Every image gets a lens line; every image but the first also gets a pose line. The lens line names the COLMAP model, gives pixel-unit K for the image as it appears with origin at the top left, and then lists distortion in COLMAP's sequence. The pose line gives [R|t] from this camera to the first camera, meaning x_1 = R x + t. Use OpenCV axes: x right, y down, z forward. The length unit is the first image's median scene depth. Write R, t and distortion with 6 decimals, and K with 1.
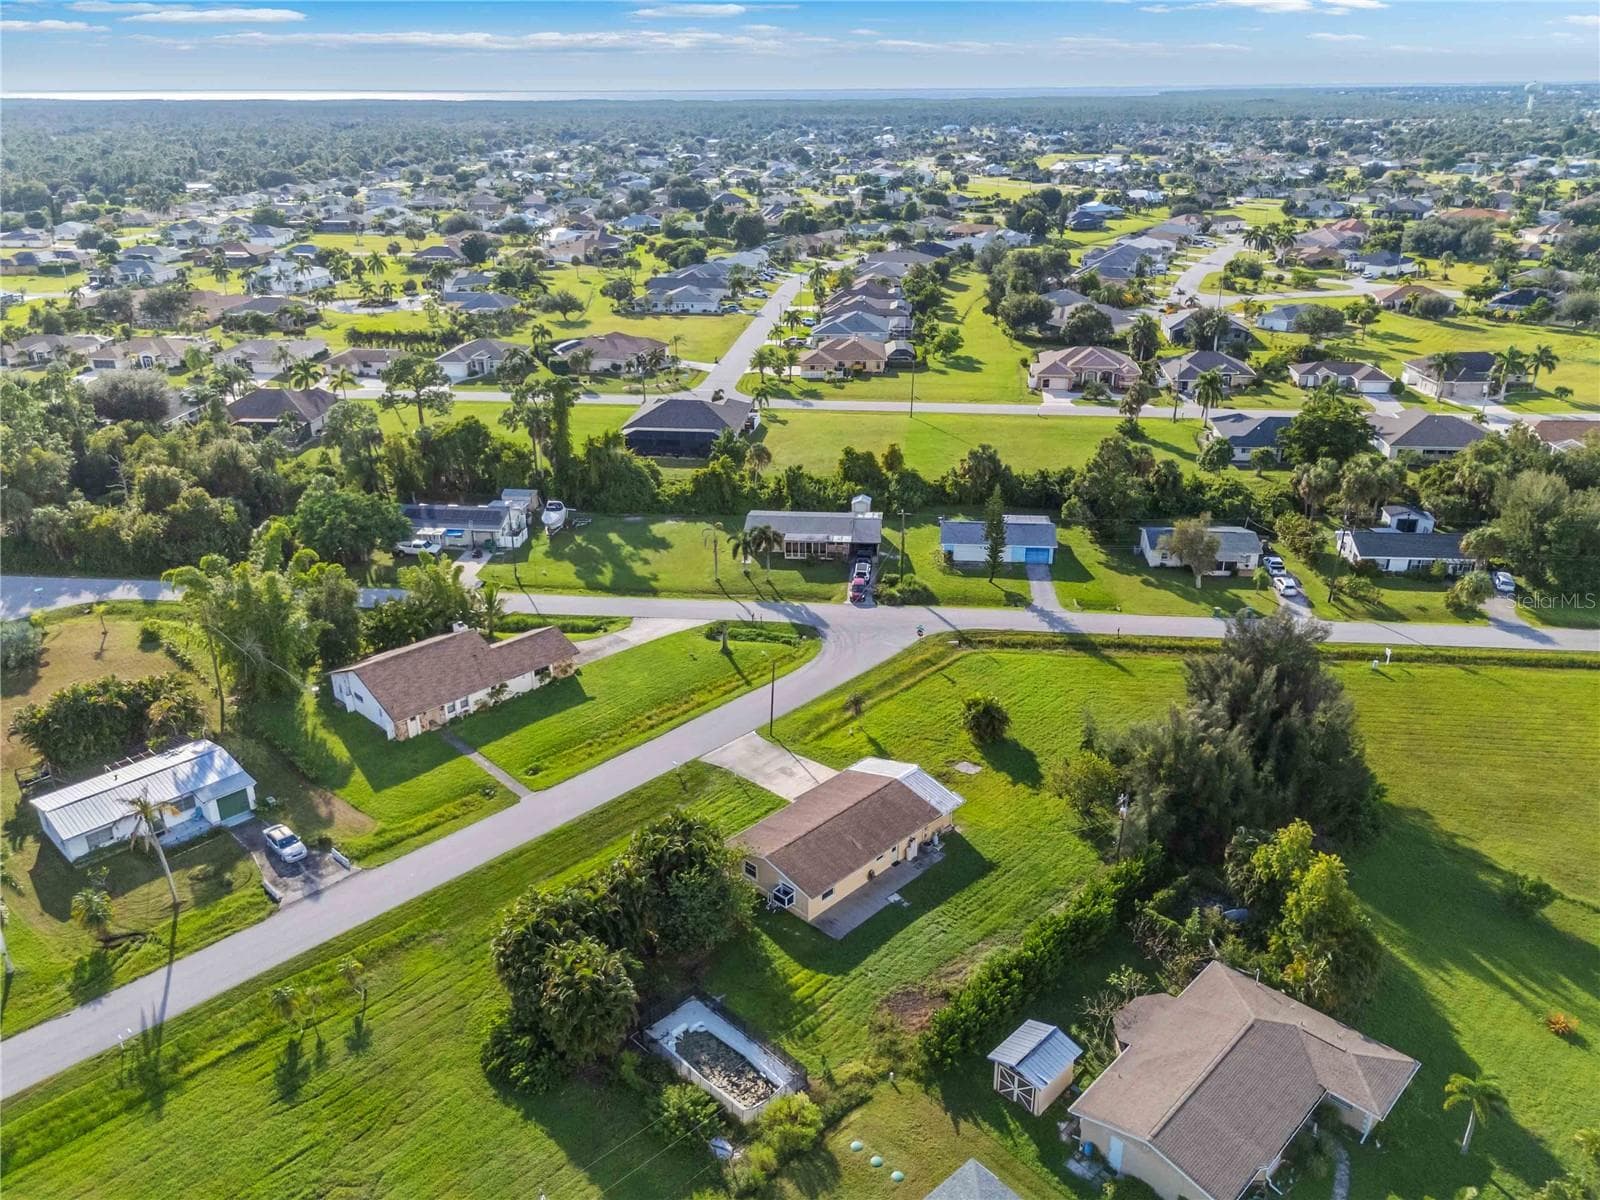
lens RADIAL K [[1198.8, 0, 800.0], [0, 1198.8, 600.0], [0, 0, 1]] dist [0.066411, -0.064185]
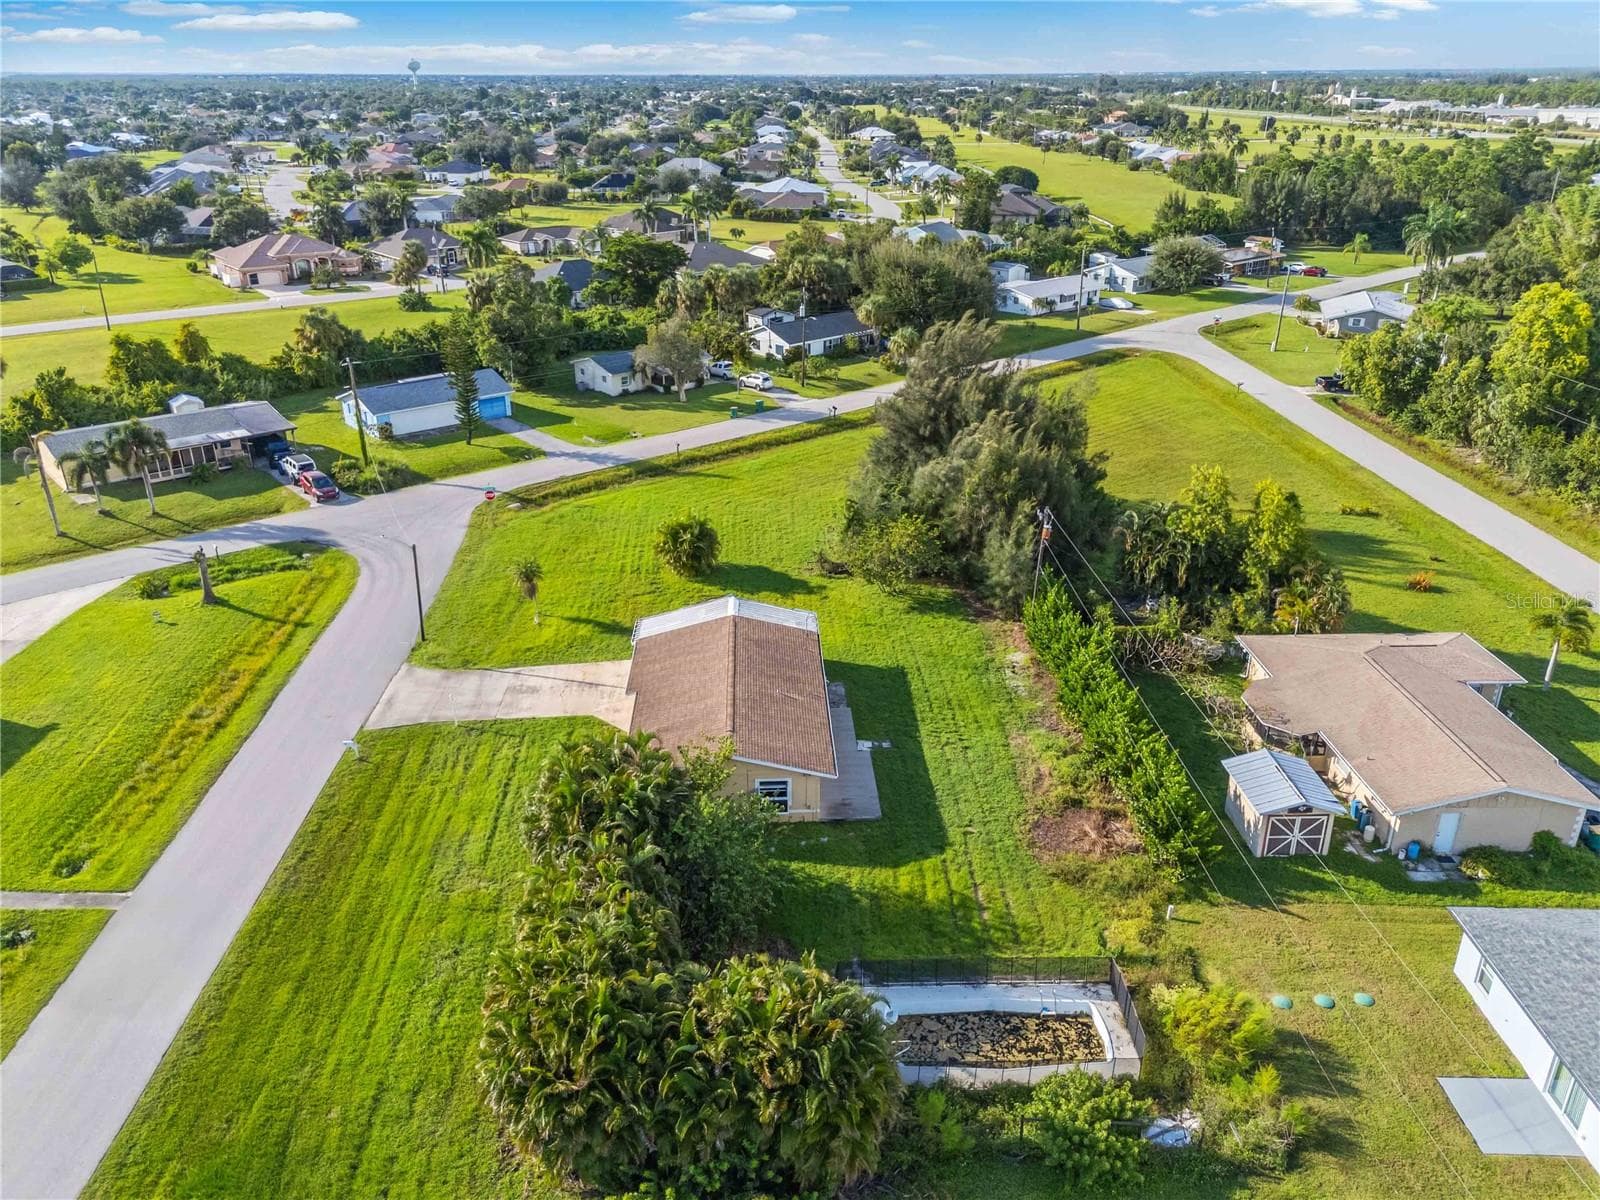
lens RADIAL K [[1174.9, 0, 800.2], [0, 1174.9, 611.3], [0, 0, 1]] dist [0.063231, -0.056887]
pose [[0.687425, -0.294095, 0.664044, -0.290520], [0.279519, 0.951045, 0.131843, 0.058966], [-0.670310, 0.094981, 0.735978, 0.409529]]
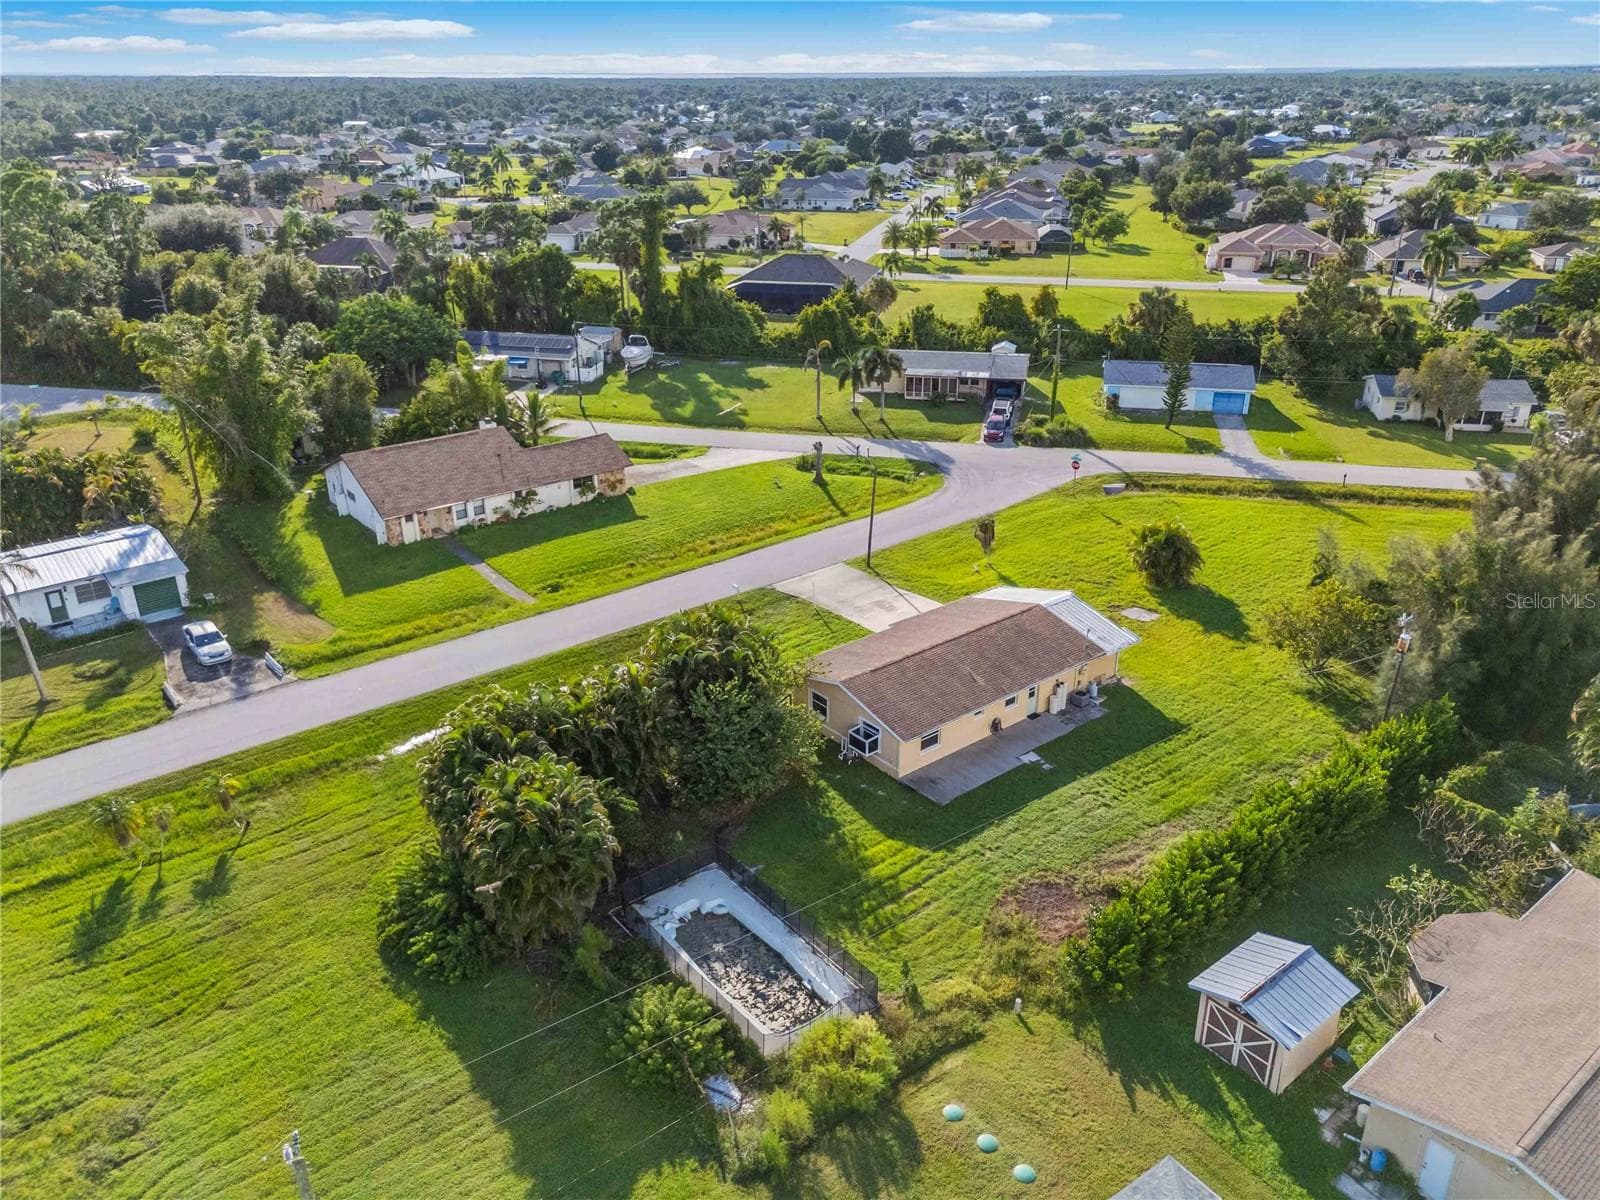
lens RADIAL K [[1174.9, 0, 800.2], [0, 1174.9, 611.3], [0, 0, 1]] dist [0.063231, -0.056887]
pose [[0.992835, 0.050783, -0.108165, 0.014051], [-0.047836, 0.998414, 0.029673, 0.119663], [0.109500, -0.024286, 0.993690, 0.262214]]
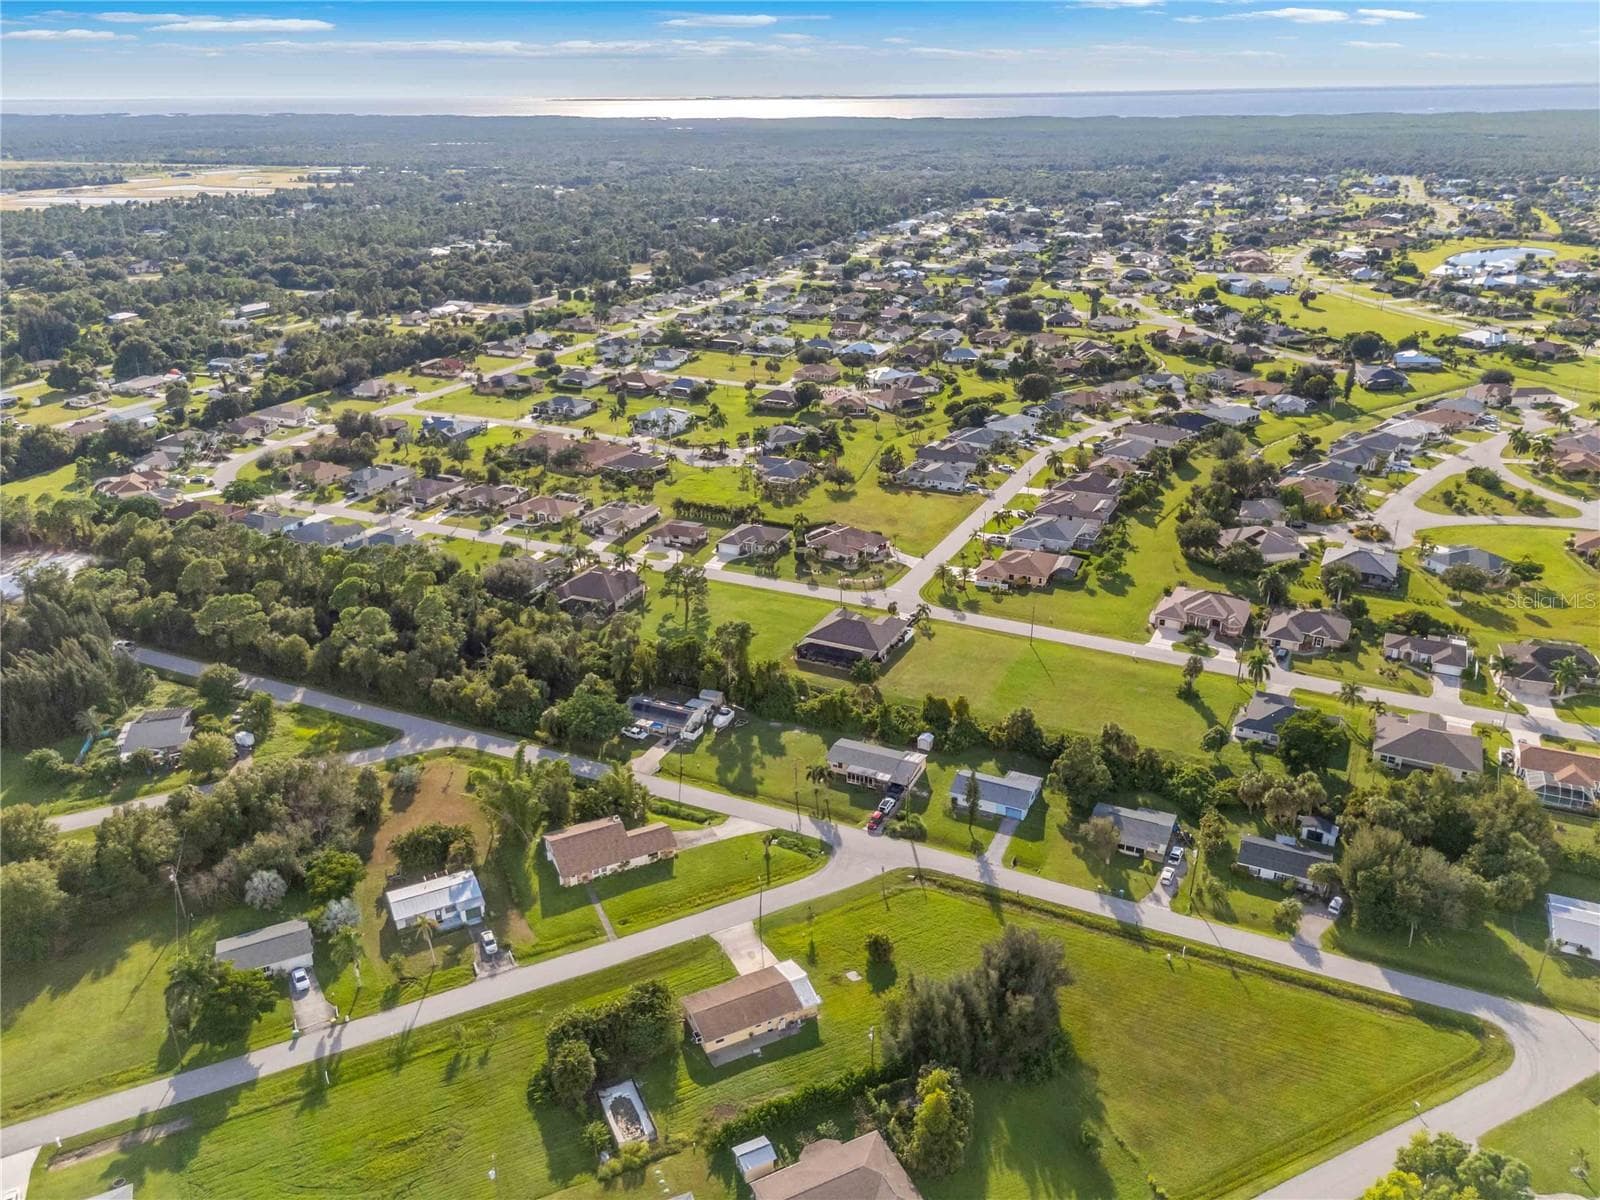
lens RADIAL K [[1174.9, 0, 800.2], [0, 1174.9, 611.3], [0, 0, 1]] dist [0.063231, -0.056887]
pose [[0.940927, 0.132350, -0.311674, 0.488992], [-0.128238, 0.991169, 0.033750, -0.390194], [0.313388, 0.008212, 0.949590, -0.570097]]
